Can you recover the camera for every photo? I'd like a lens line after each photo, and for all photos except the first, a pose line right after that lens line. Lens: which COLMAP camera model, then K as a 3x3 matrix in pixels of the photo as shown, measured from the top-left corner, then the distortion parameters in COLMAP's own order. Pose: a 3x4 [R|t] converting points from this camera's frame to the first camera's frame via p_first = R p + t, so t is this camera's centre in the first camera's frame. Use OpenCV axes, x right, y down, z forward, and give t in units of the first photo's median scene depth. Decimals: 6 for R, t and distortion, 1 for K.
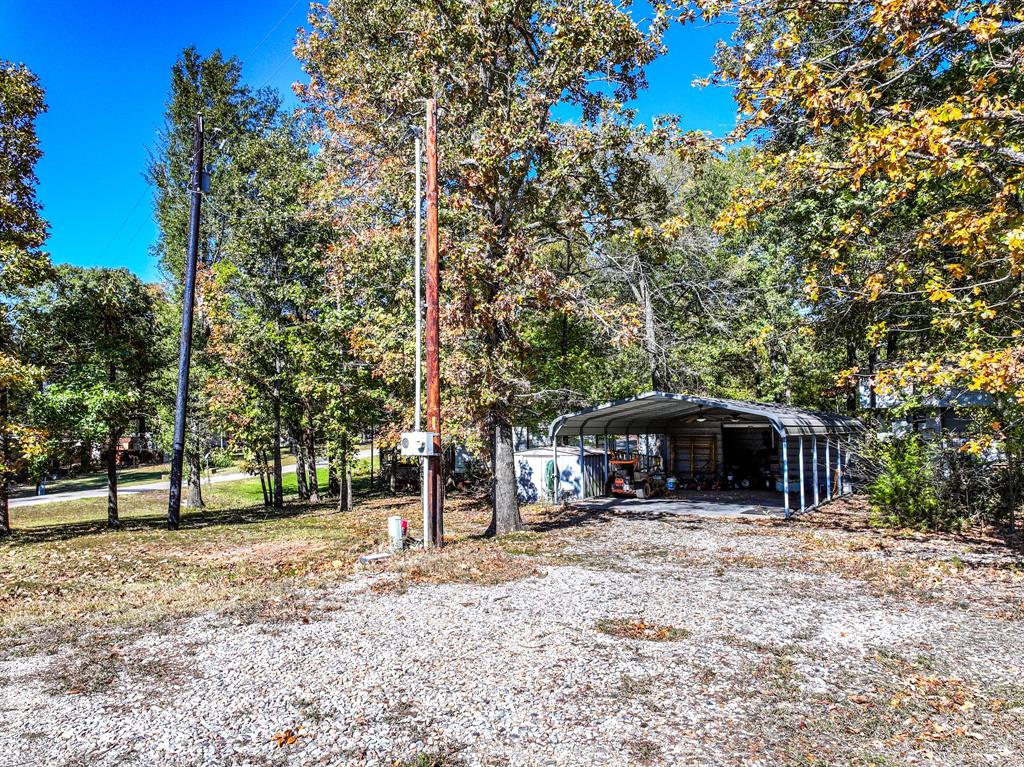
lens RADIAL K [[710.9, 0, 511.0], [0, 710.9, 380.6], [0, 0, 1]] dist [0.011426, -0.000627]
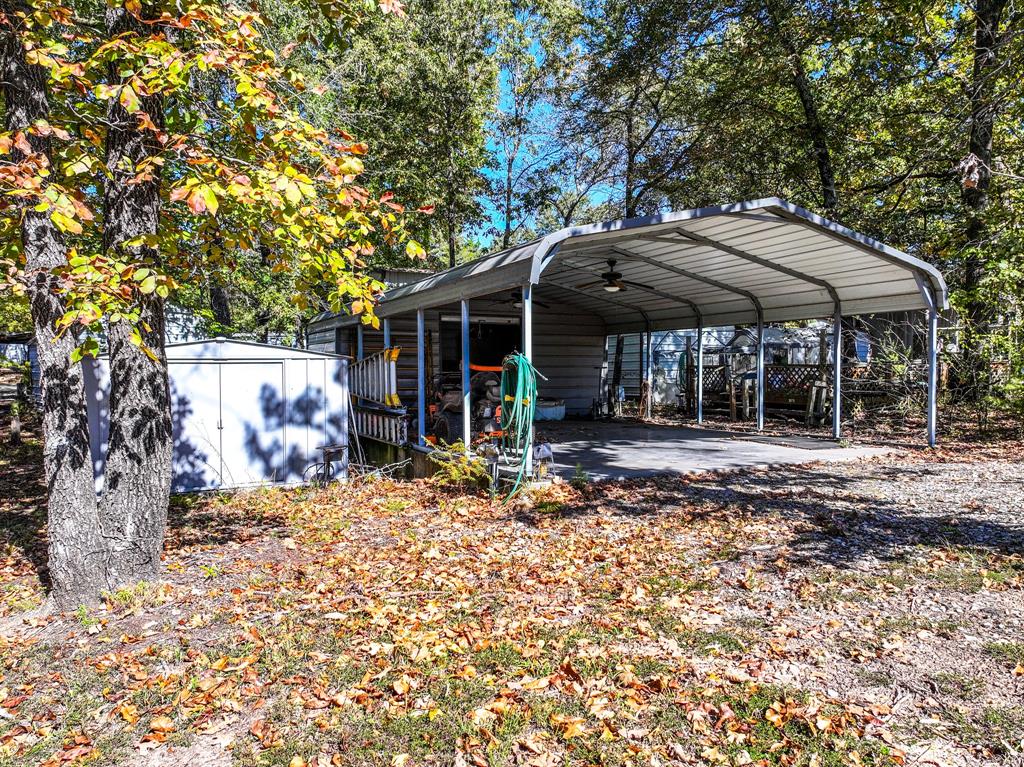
lens RADIAL K [[710.9, 0, 516.1], [0, 710.9, 383.7], [0, 0, 1]] dist [0.011426, -0.000627]
pose [[0.481840, -0.010385, 0.876198, -0.227844], [-0.061346, 0.997076, 0.045554, 0.102743], [-0.874109, -0.075701, 0.479794, 0.777825]]
